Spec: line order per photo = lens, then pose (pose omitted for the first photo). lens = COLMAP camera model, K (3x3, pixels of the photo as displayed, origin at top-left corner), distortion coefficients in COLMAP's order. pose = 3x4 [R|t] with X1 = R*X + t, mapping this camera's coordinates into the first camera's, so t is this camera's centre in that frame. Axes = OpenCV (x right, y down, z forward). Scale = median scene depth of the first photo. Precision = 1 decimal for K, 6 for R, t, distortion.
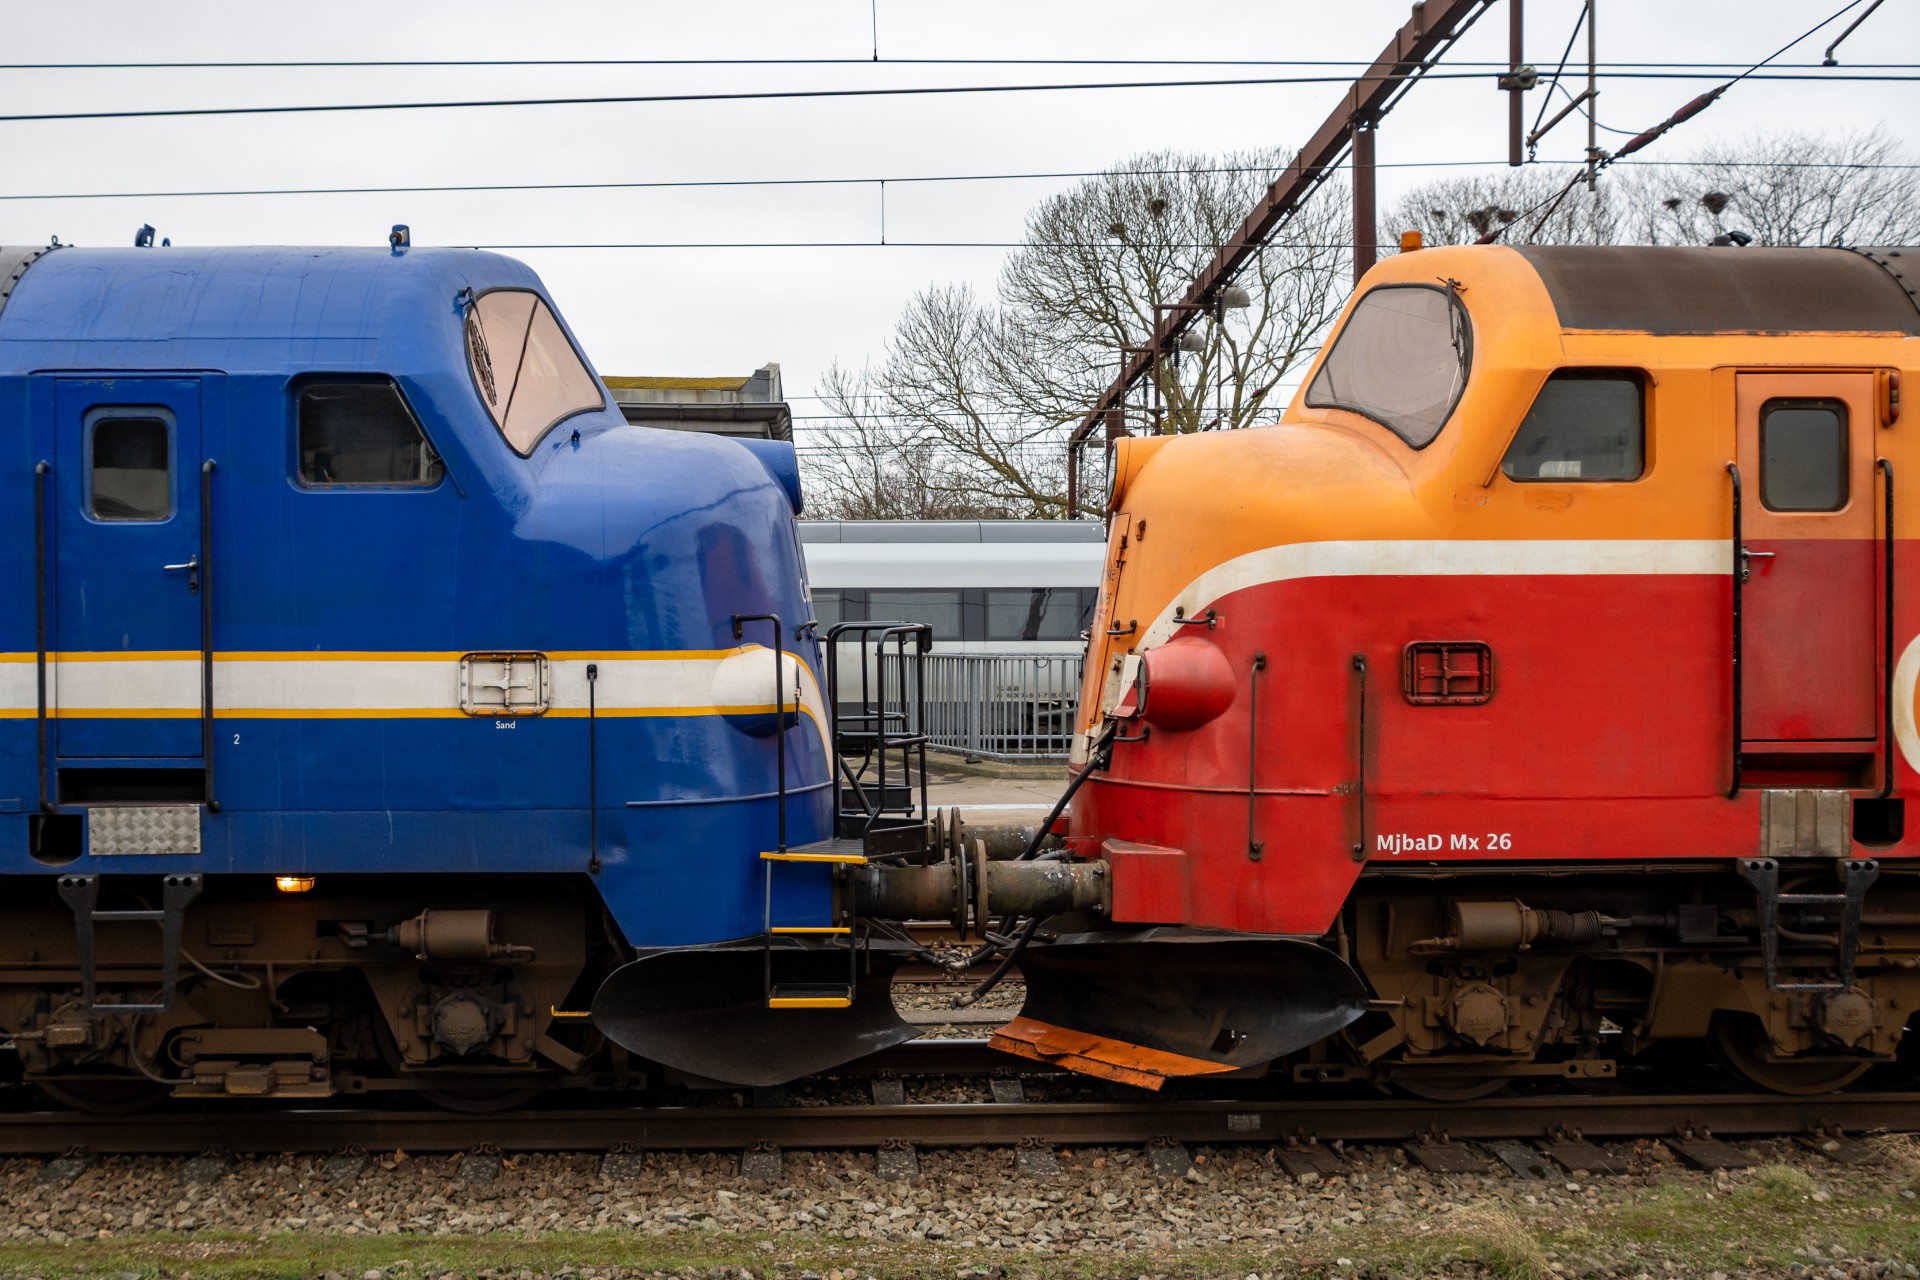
lens RADIAL K [[1822.2, 0, 960.0], [0, 1822.2, 640.0], [0, 0, 1]] dist [0.000054, 0.000706]
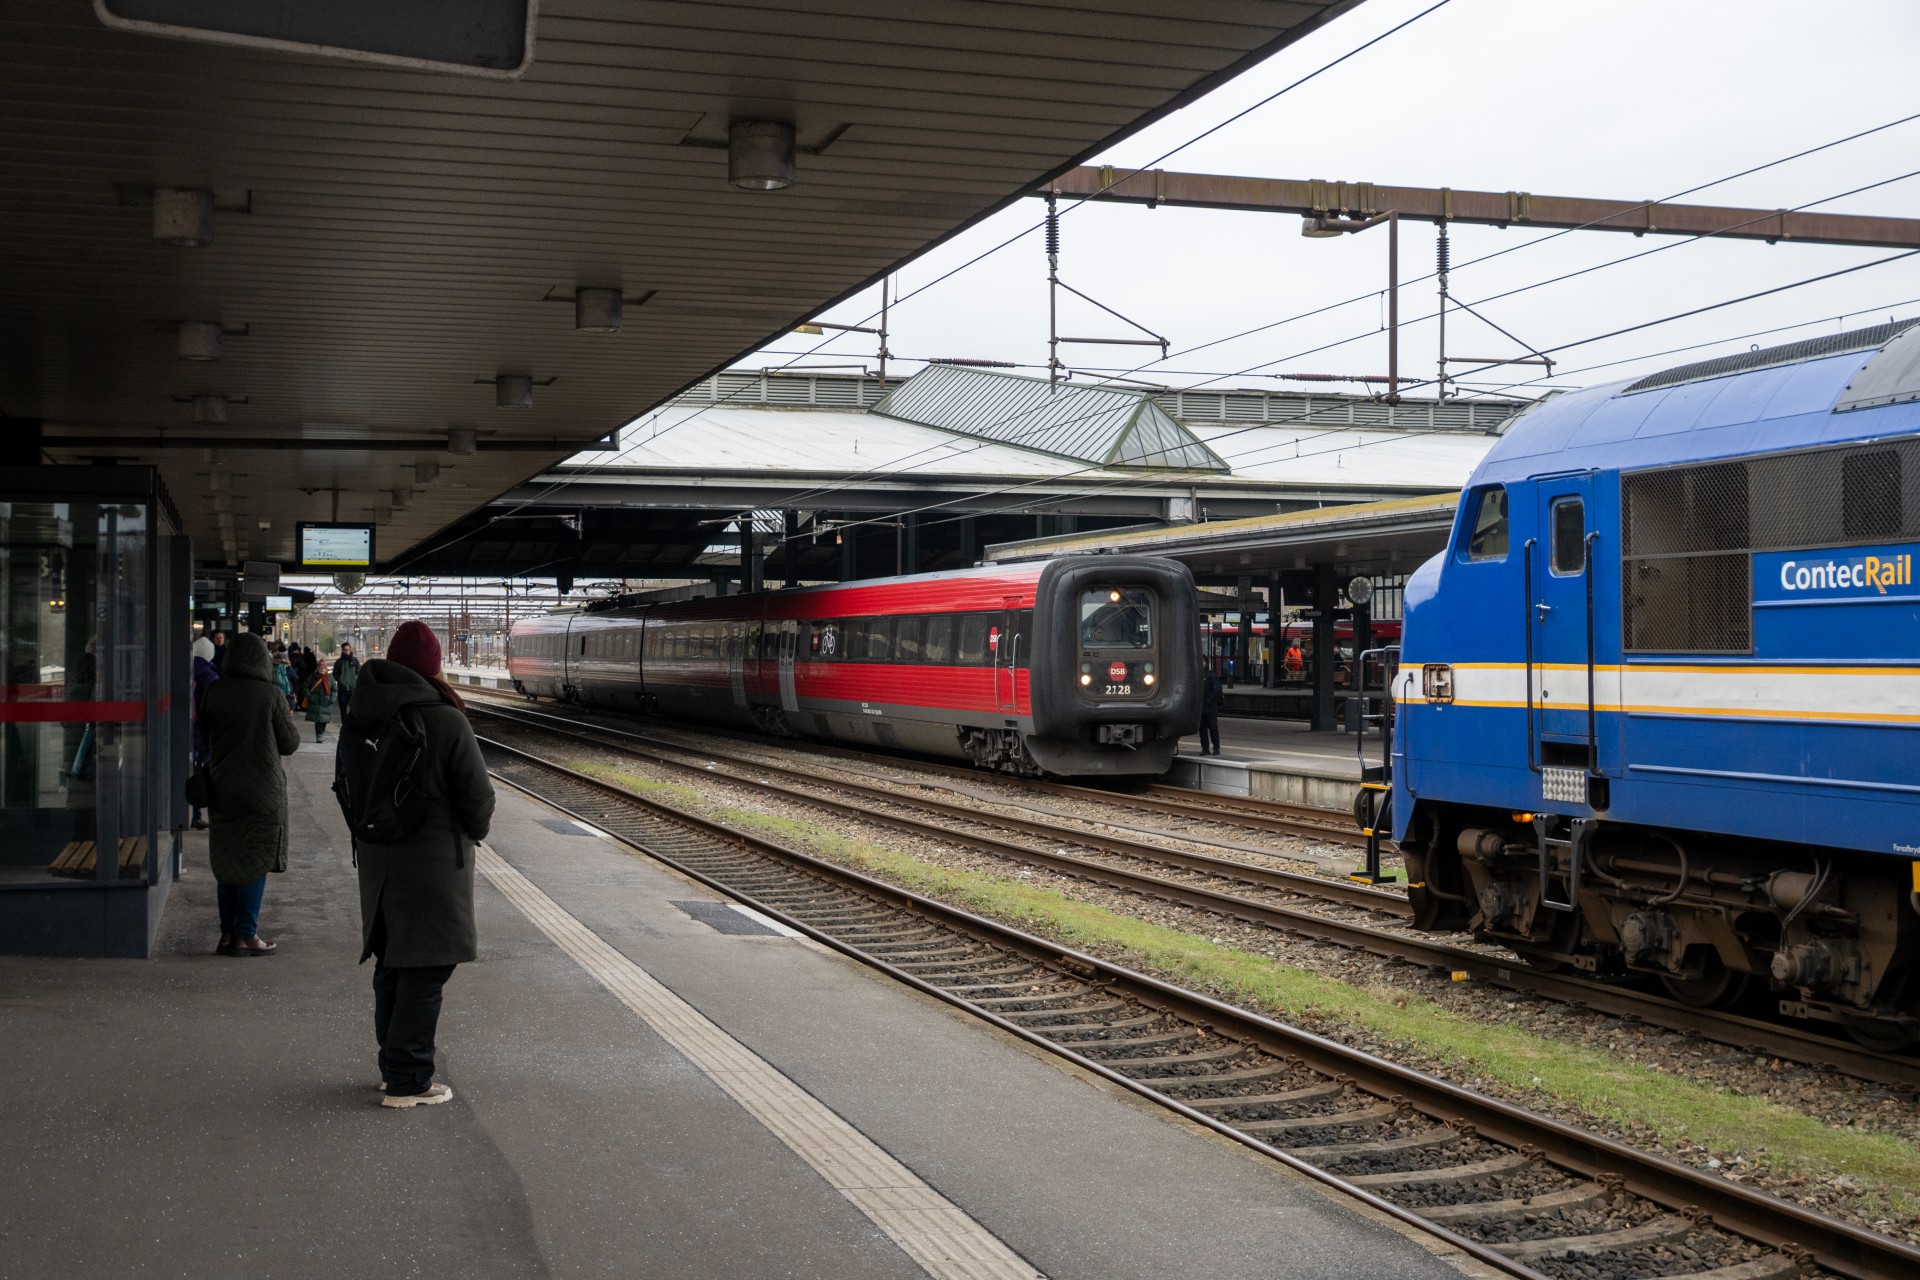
lens RADIAL K [[2241.3, 0, 960.0], [0, 2241.3, 640.0], [0, 0, 1]] dist [-0.007558, -0.013322]
pose [[0.299786, -0.009920, -0.953955, 1.110565], [0.014052, 0.999883, -0.005982, -0.009601], [0.953903, -0.011611, 0.299891, -0.004305]]
